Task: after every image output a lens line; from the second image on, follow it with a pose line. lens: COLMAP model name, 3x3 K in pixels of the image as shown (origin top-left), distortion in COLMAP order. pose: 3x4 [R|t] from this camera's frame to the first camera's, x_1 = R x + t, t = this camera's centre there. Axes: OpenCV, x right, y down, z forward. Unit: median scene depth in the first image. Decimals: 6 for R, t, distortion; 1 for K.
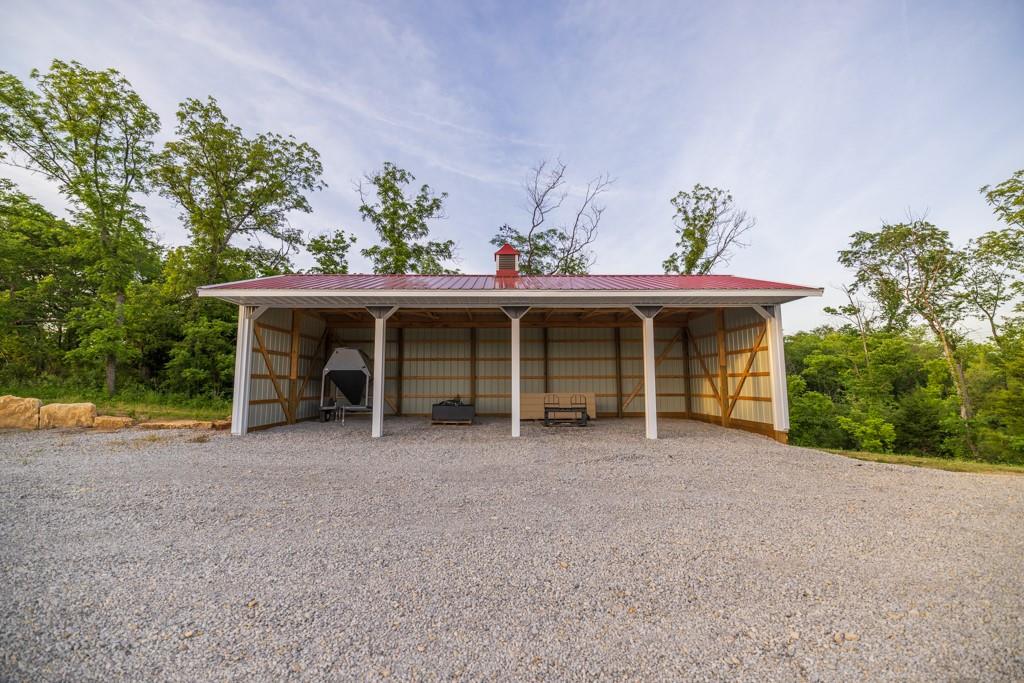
lens RADIAL K [[422.3, 0, 508.3], [0, 422.3, 336.6], [0, 0, 1]] dist [0.001043, 0.000394]
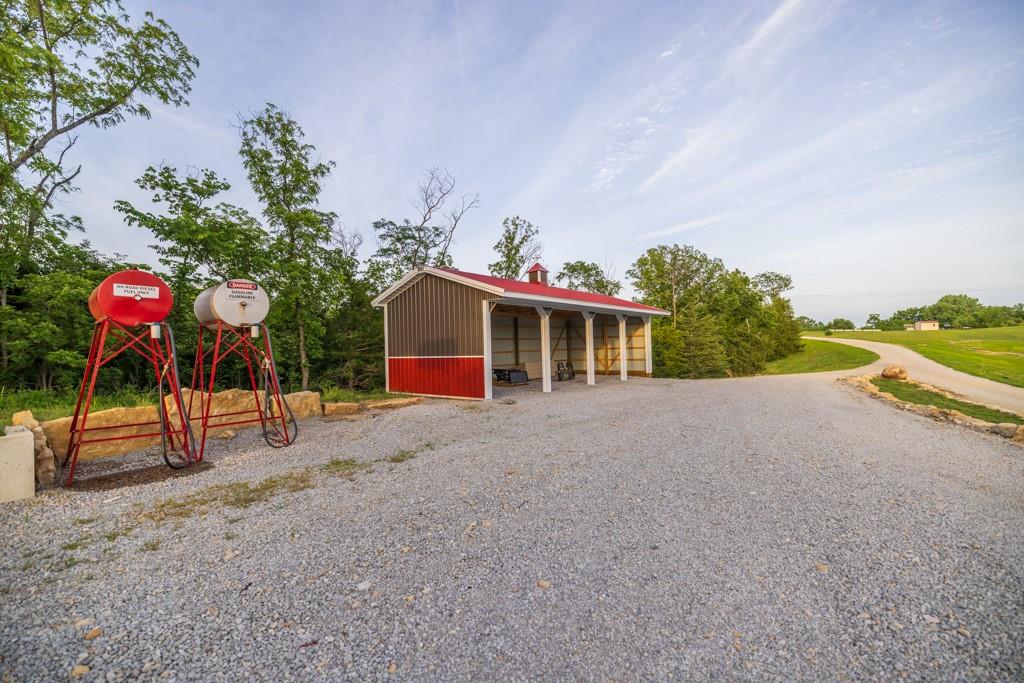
lens RADIAL K [[422.3, 0, 508.3], [0, 422.3, 336.6], [0, 0, 1]] dist [0.001043, 0.000394]
pose [[0.652463, 0.005344, 0.757802, -1.235608], [-0.059326, 0.997266, 0.044046, -0.019880], [-0.755495, -0.073695, 0.650996, 0.093640]]
